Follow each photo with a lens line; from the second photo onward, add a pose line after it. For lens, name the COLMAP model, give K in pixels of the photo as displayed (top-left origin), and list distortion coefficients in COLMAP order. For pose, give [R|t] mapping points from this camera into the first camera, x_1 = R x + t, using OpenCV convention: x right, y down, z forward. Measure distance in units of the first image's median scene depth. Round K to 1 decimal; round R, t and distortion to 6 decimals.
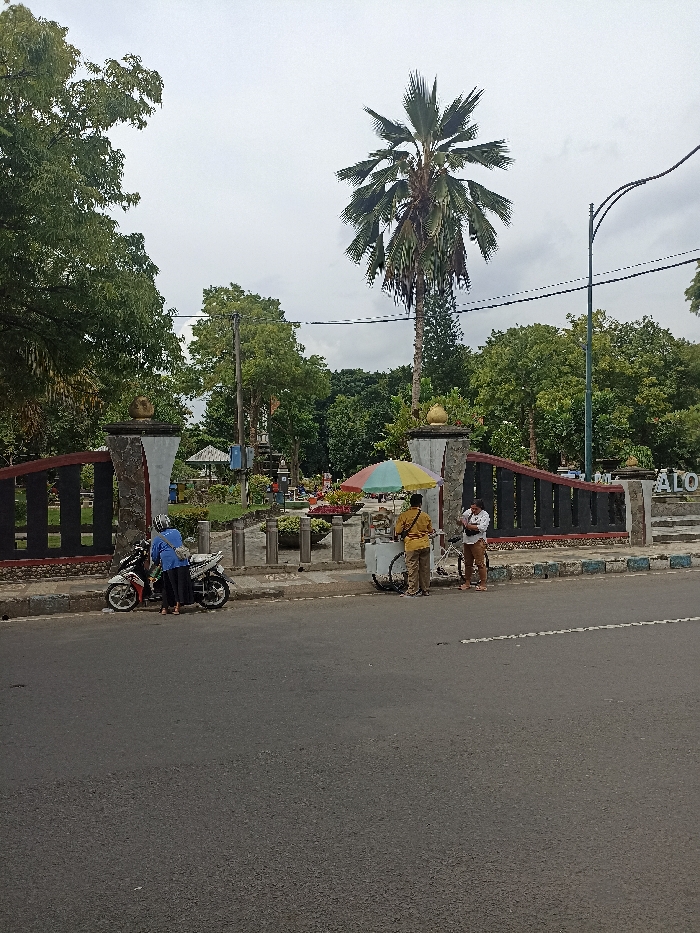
lens RADIAL K [[681.5, 0, 351.5], [0, 681.5, 469.7], [0, 0, 1]] dist [0.060931, -0.064842]
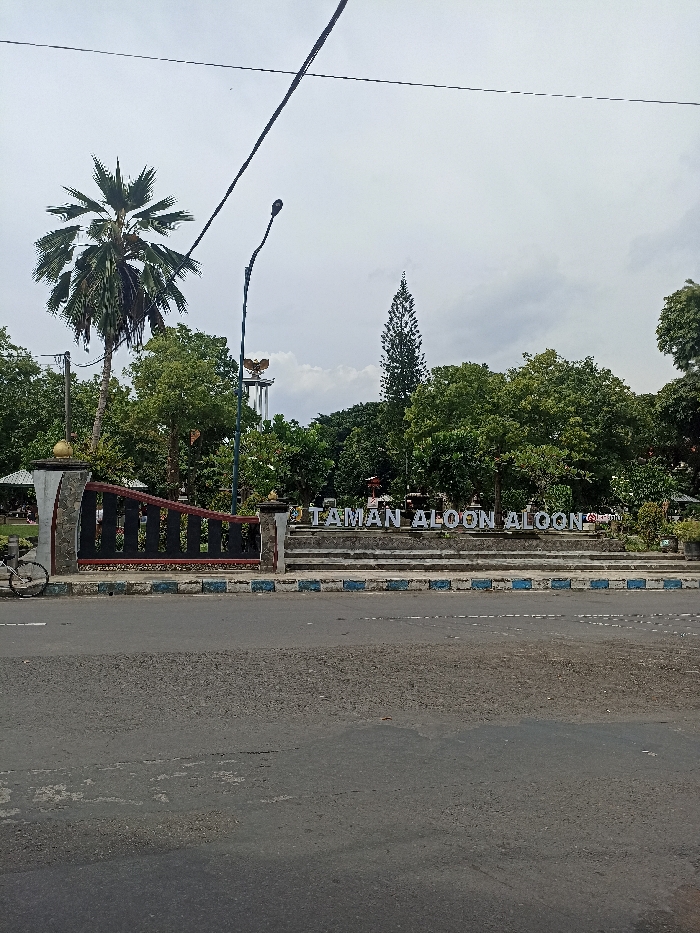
lens RADIAL K [[681.5, 0, 351.5], [0, 681.5, 469.7], [0, 0, 1]] dist [0.060931, -0.064842]
pose [[0.994240, 0.024815, -0.104269, 0.631520], [-0.029567, 0.998582, -0.044280, -0.008271], [0.103022, 0.047108, 0.993563, -0.077666]]
